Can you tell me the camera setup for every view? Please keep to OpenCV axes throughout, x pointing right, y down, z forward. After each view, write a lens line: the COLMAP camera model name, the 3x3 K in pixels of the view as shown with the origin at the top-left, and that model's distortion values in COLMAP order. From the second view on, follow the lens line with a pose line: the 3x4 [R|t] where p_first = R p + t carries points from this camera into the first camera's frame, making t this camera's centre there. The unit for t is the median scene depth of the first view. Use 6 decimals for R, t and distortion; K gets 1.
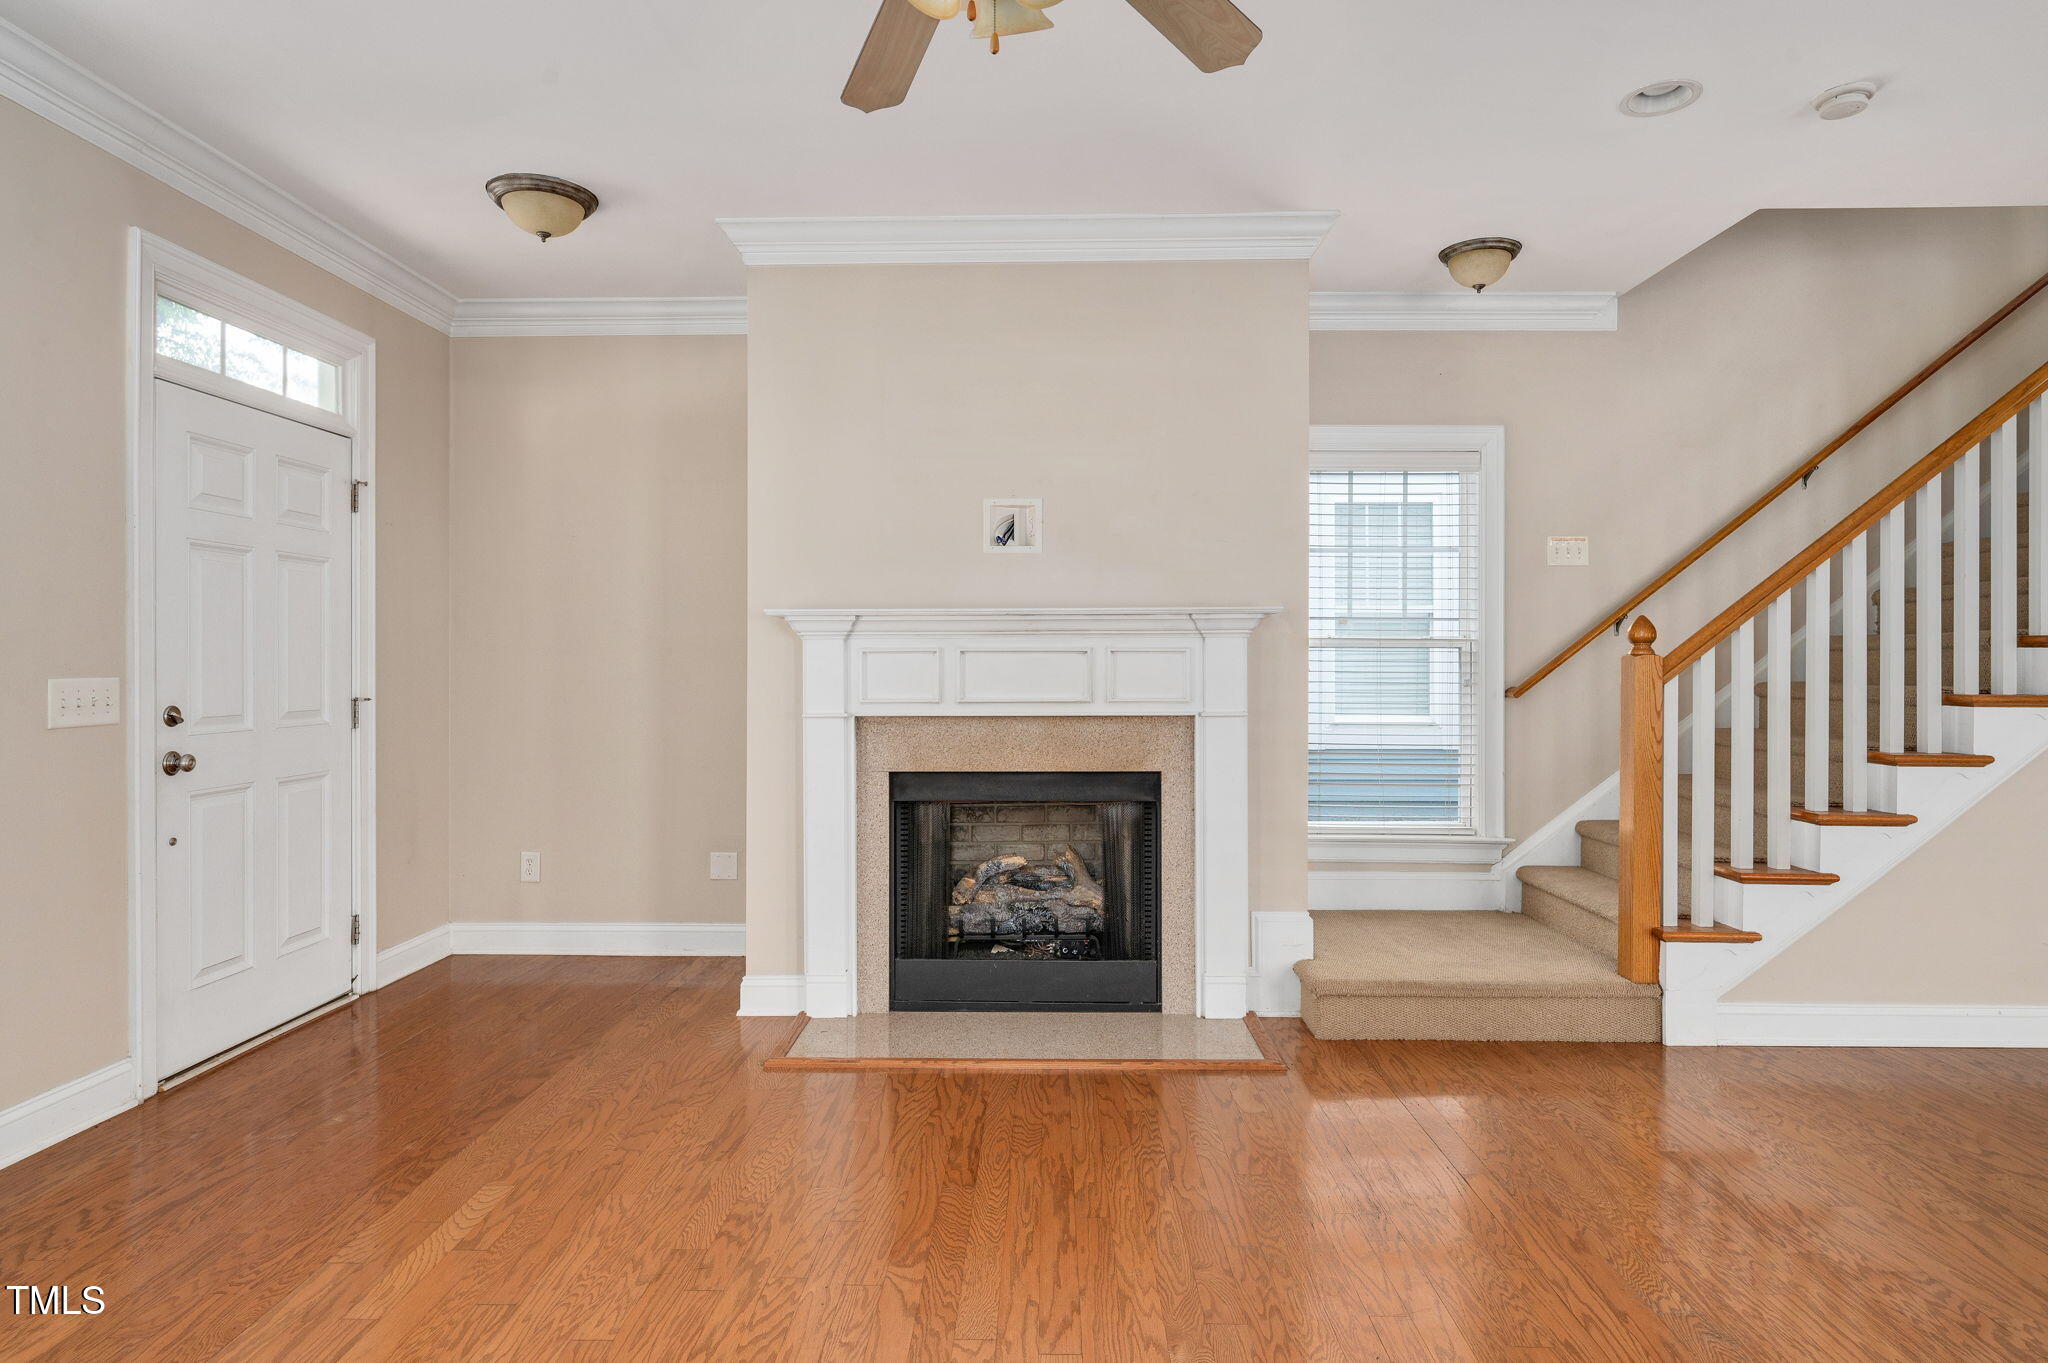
lens RADIAL K [[1130.6, 0, 1023.7], [0, 1130.6, 666.6], [0, 0, 1]] dist [-0.000227, -0.001873]
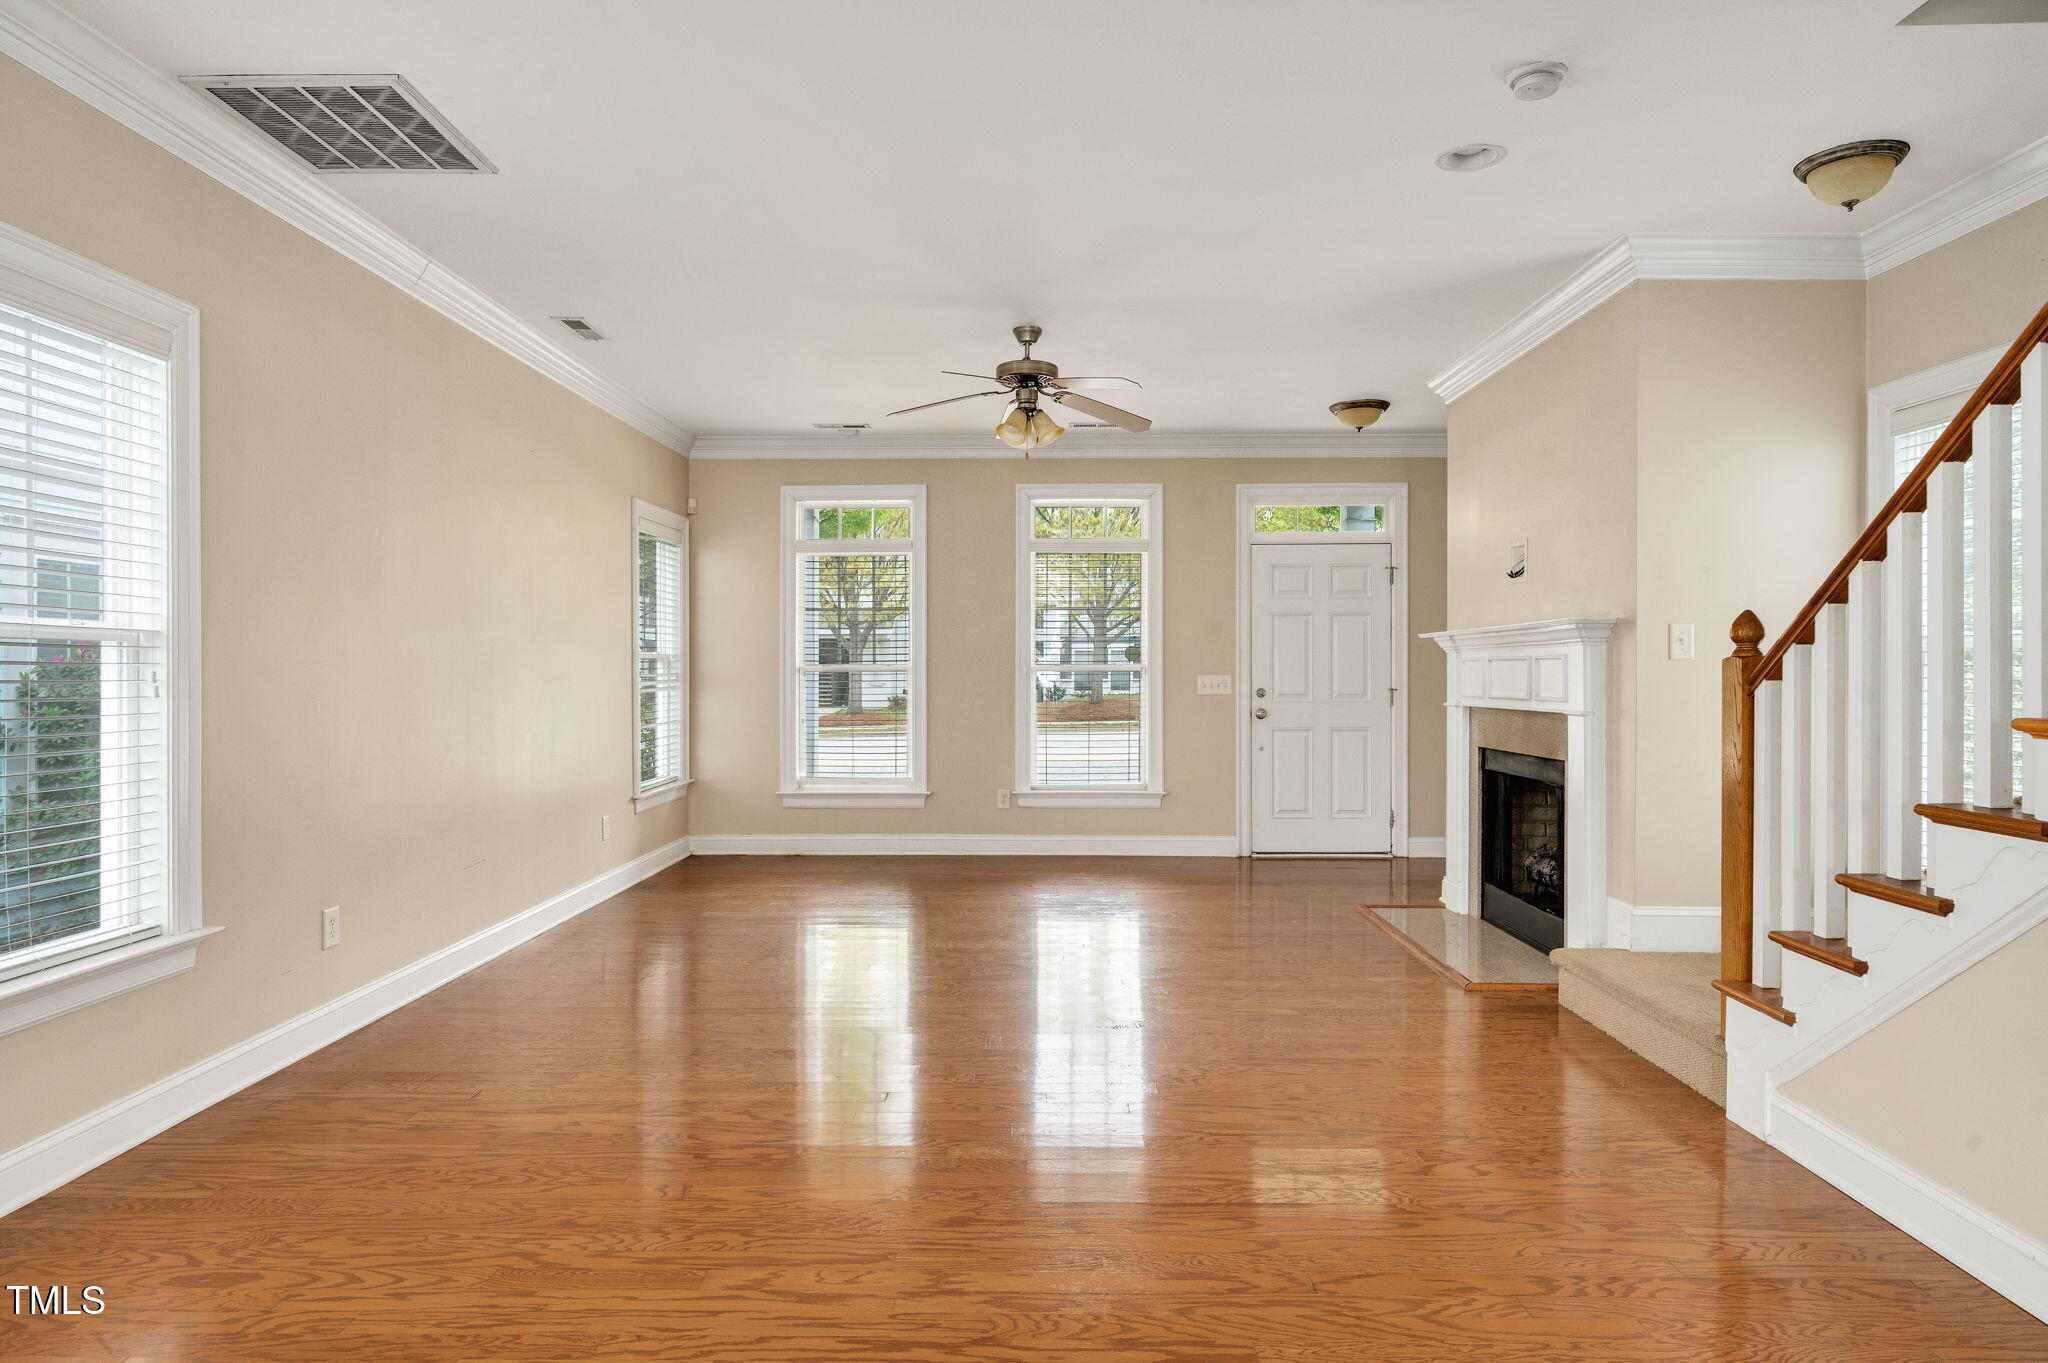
lens RADIAL K [[1171.5, 0, 1024.0], [0, 1171.5, 681.5], [0, 0, 1]] dist [0.001581, -0.000157]
pose [[0.010969, 0.009275, -0.999897, 1.321451], [-0.002808, 0.999953, 0.009245, 0.000949], [0.999936, 0.002706, 0.010995, 0.422397]]
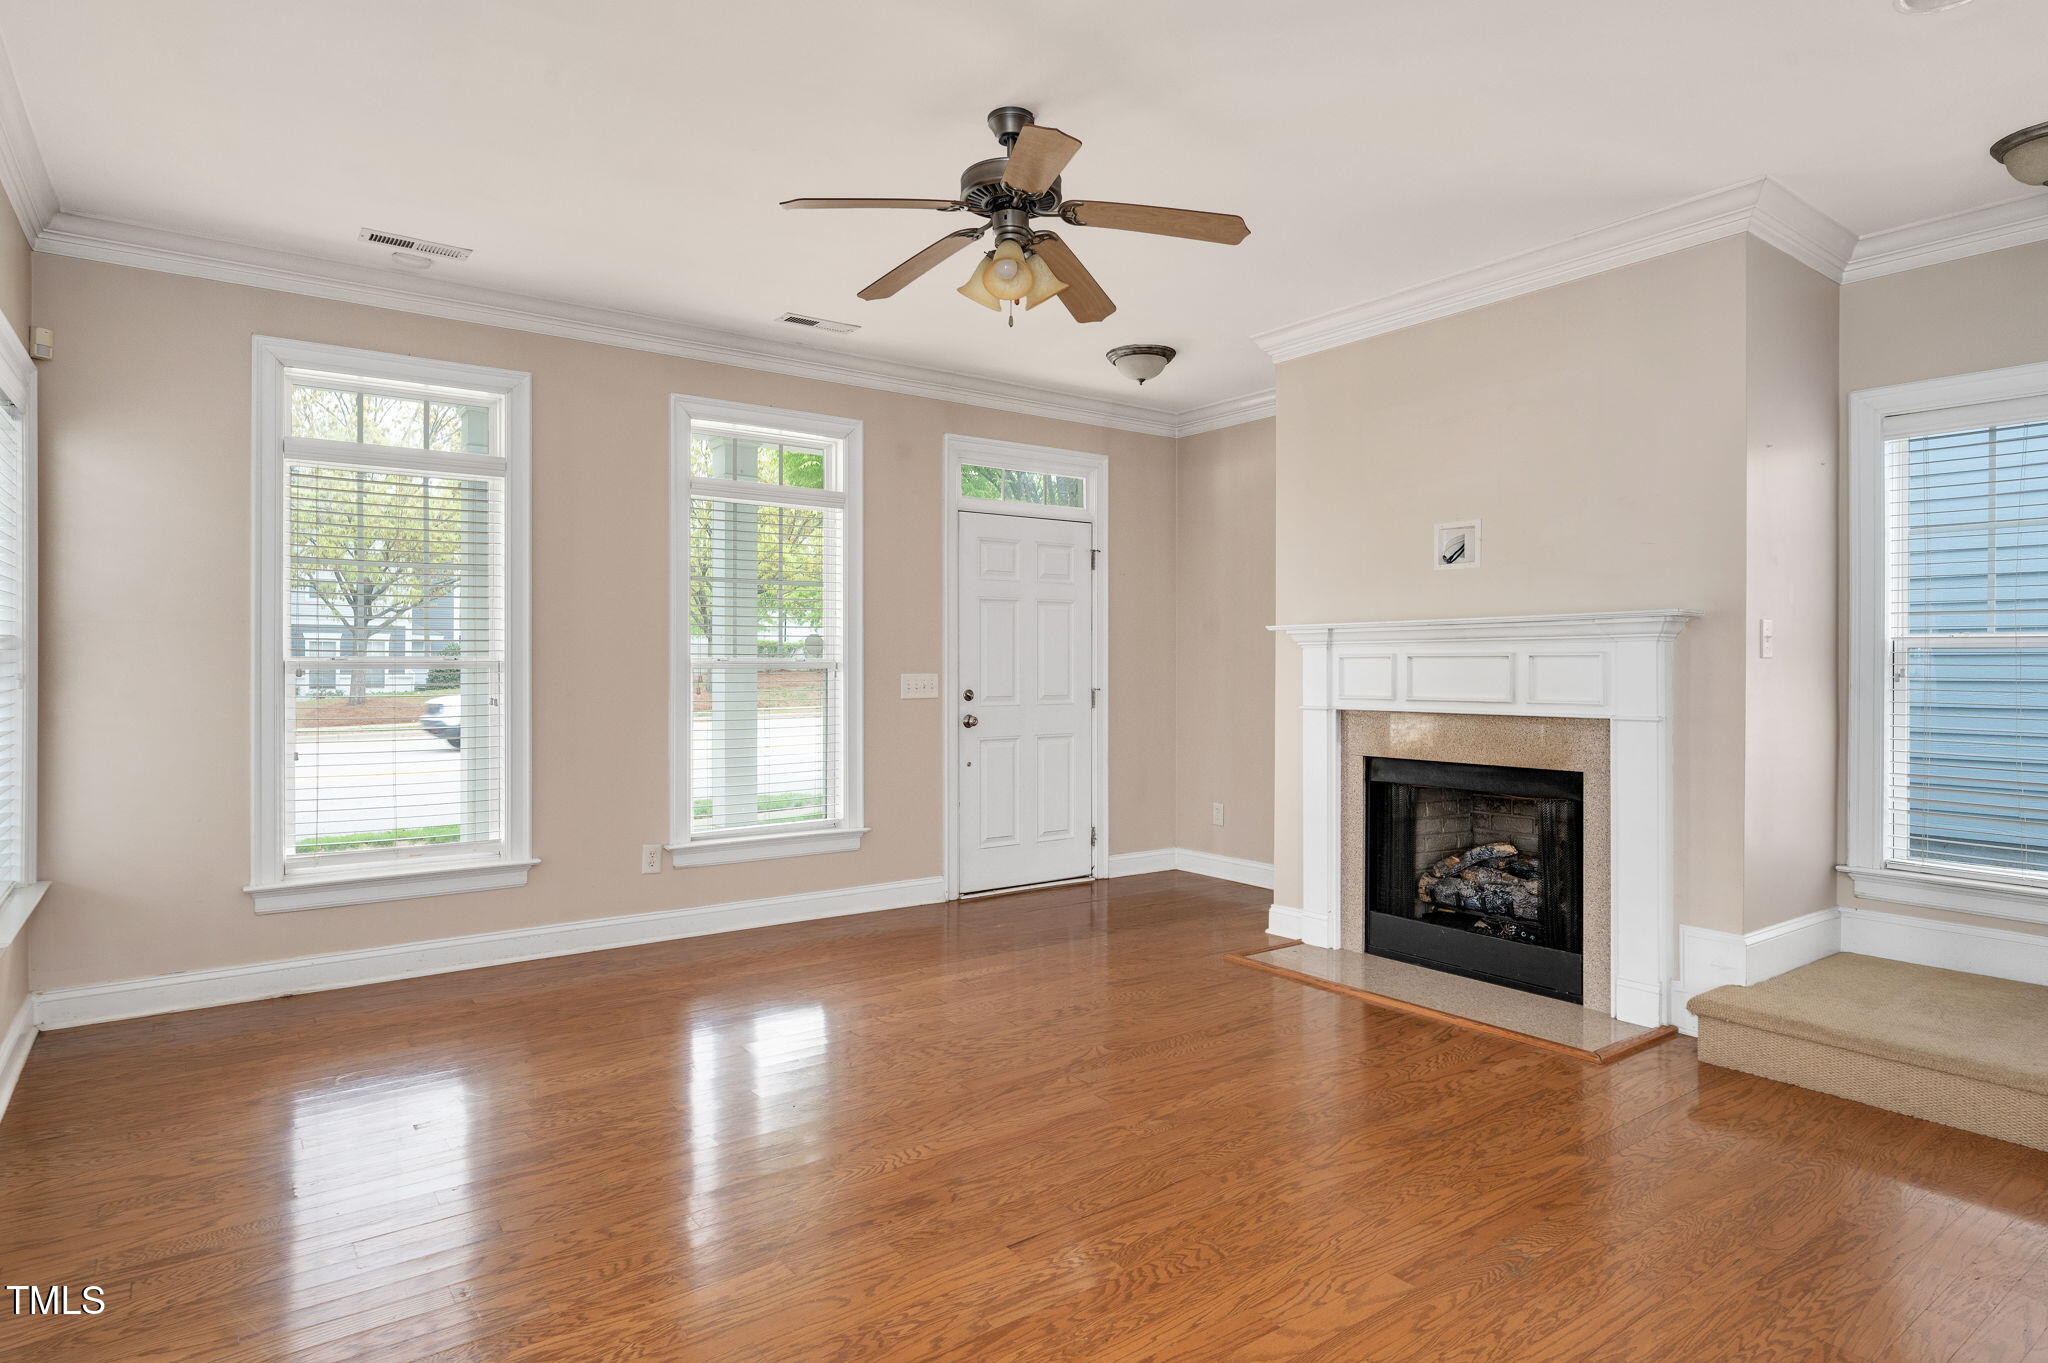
lens RADIAL K [[1130.6, 0, 1023.7], [0, 1130.6, 666.6], [0, 0, 1]] dist [-0.000227, -0.001873]
pose [[0.610844, 0.001387, -0.791750, 0.623518], [-0.003642, 0.999993, -0.001058, -0.000534], [0.791743, 0.003530, 0.610844, -0.034989]]
